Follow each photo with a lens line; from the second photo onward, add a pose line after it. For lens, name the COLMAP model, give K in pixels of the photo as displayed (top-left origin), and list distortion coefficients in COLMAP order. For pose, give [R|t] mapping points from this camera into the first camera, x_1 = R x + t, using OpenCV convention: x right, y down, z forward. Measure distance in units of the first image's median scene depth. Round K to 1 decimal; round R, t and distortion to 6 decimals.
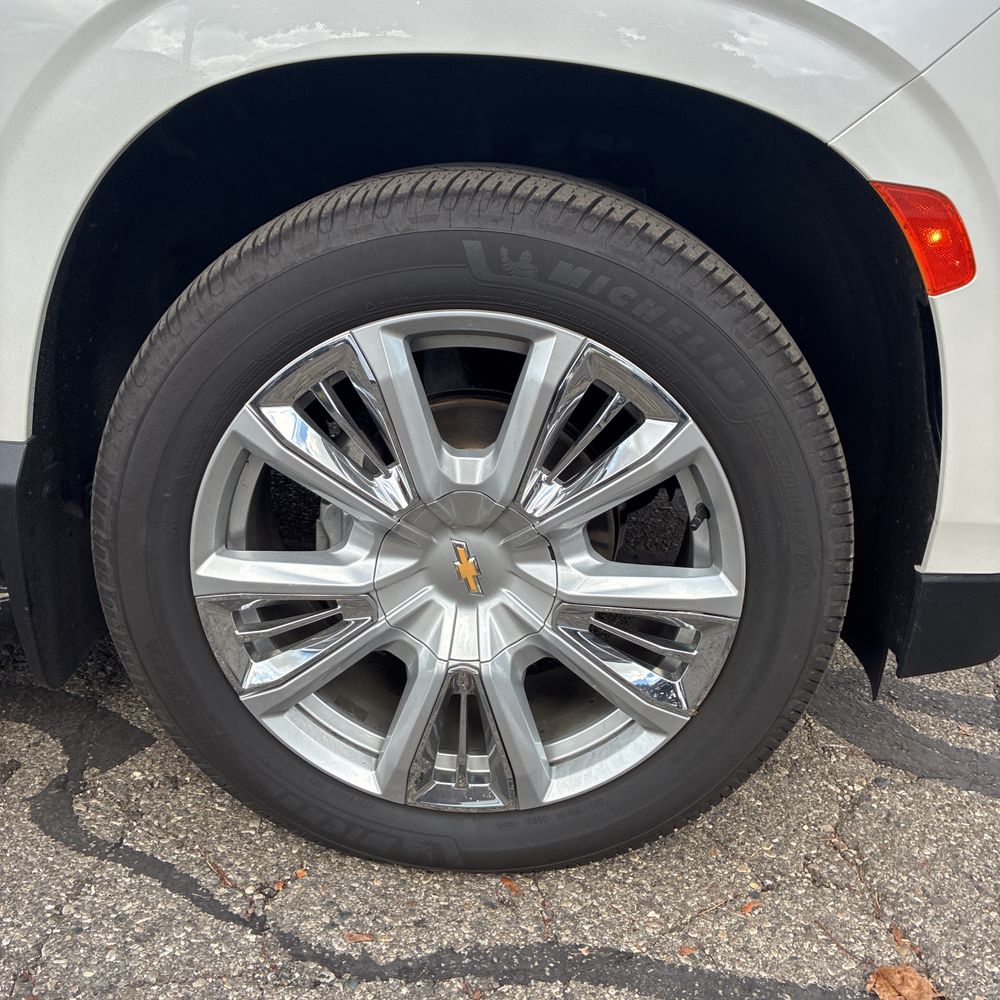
lens RADIAL K [[999.3, 0, 501.0], [0, 999.3, 485.9], [0, 0, 1]] dist [0.040714, -0.022187]
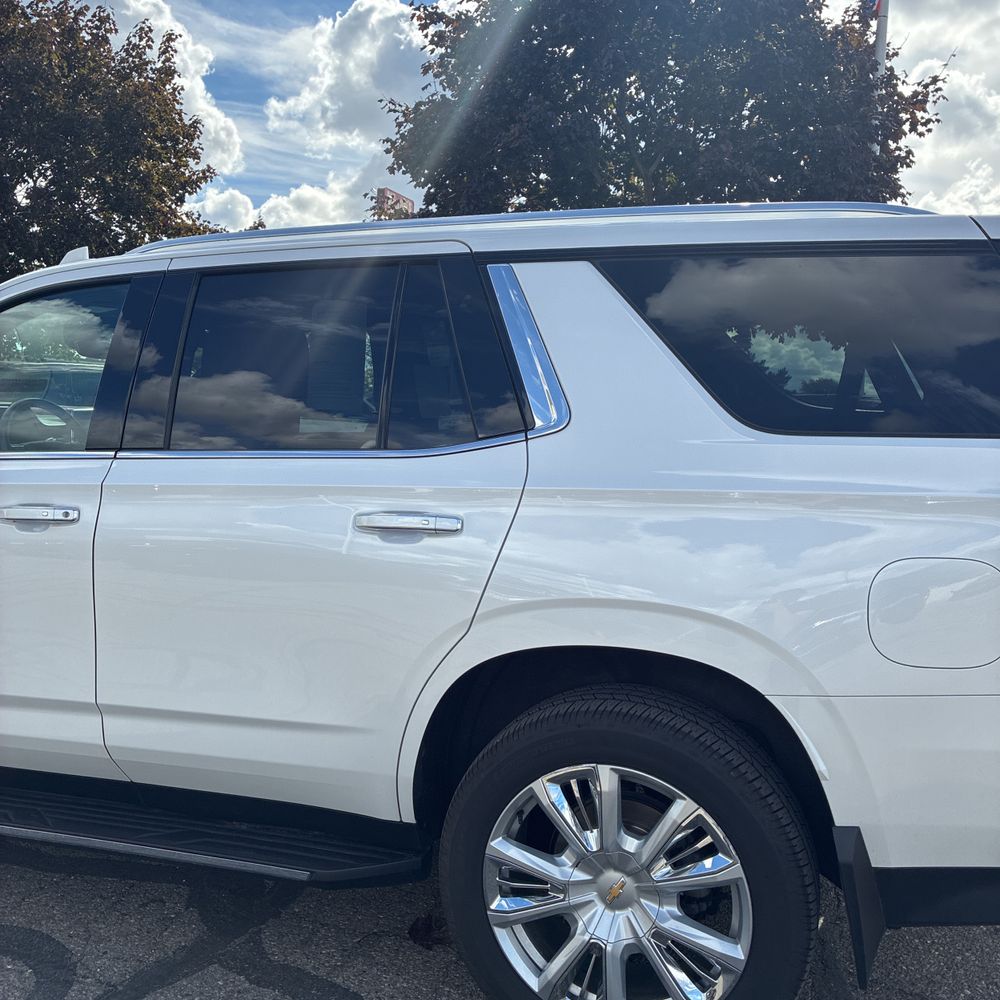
lens RADIAL K [[998.8, 0, 504.1], [0, 998.8, 488.1], [0, 0, 1]] dist [0.027805, -0.016764]
pose [[0.925878, 0.275581, -0.258469, 0.056146], [-0.328956, 0.924477, -0.192693, -0.202251], [0.185846, 0.263435, 0.946606, -1.146310]]
